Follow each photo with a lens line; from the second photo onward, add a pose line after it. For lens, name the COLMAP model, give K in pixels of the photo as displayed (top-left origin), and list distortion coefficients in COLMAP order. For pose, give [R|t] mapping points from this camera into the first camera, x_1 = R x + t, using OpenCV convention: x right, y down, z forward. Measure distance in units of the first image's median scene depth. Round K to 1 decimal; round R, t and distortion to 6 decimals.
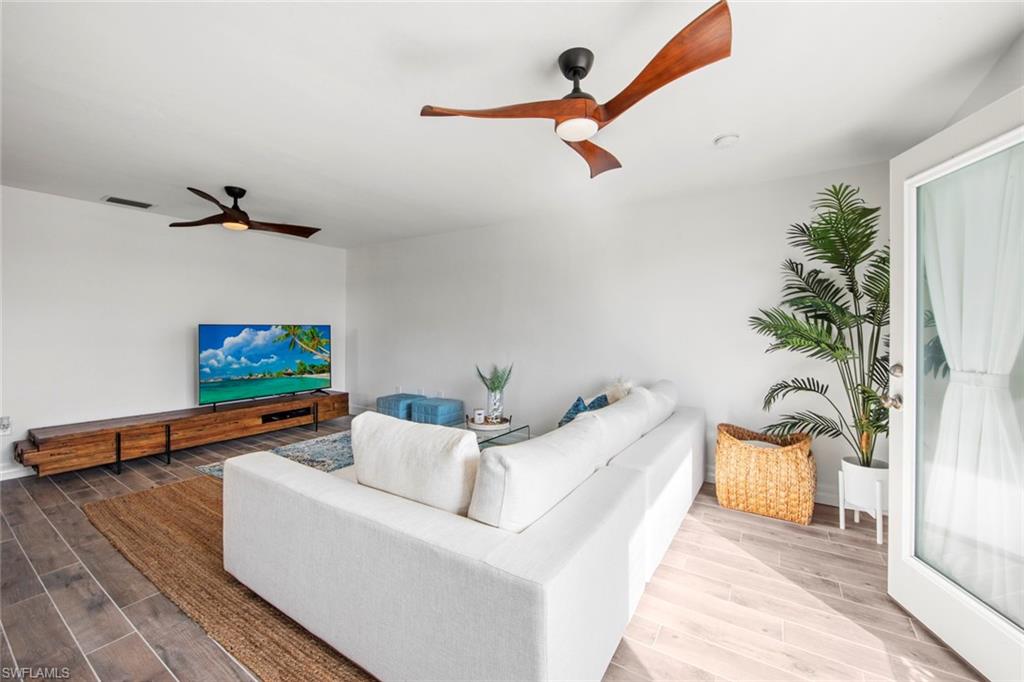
lens RADIAL K [[409.6, 0, 513.9], [0, 409.6, 330.3], [0, 0, 1]] dist [0.003966, -0.004708]
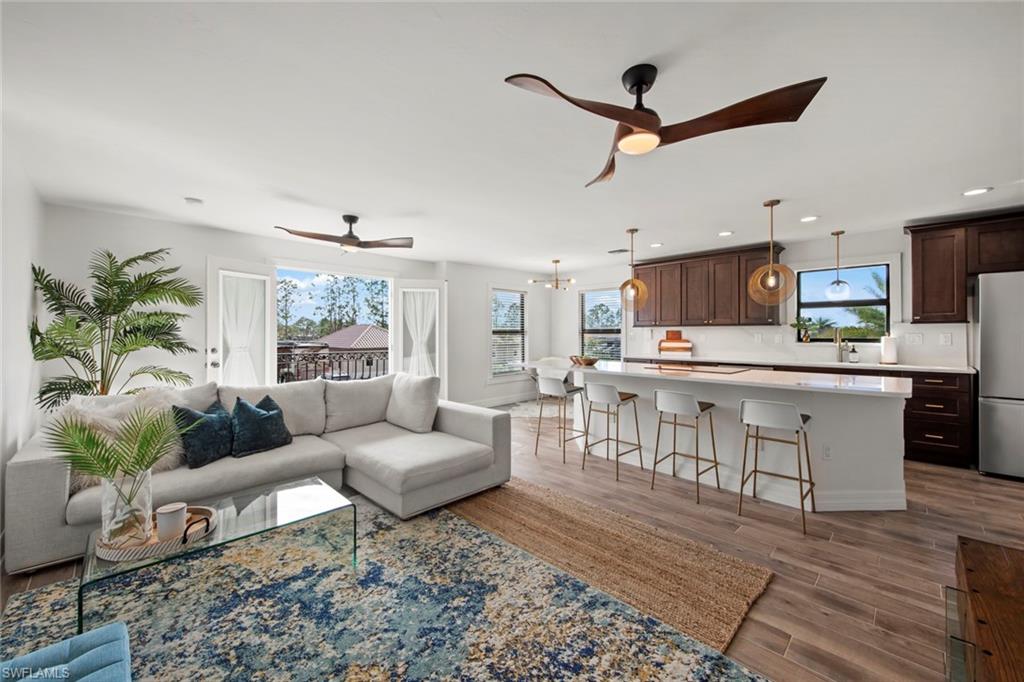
lens RADIAL K [[400.0, 0, 514.8], [0, 400.0, 332.7], [0, 0, 1]] dist [0.008427, -0.006285]
pose [[-0.977922, -0.003521, 0.208940, -0.555520], [-0.002706, 0.999988, 0.004189, -0.008940], [-0.208953, 0.003531, -0.977919, 1.352675]]
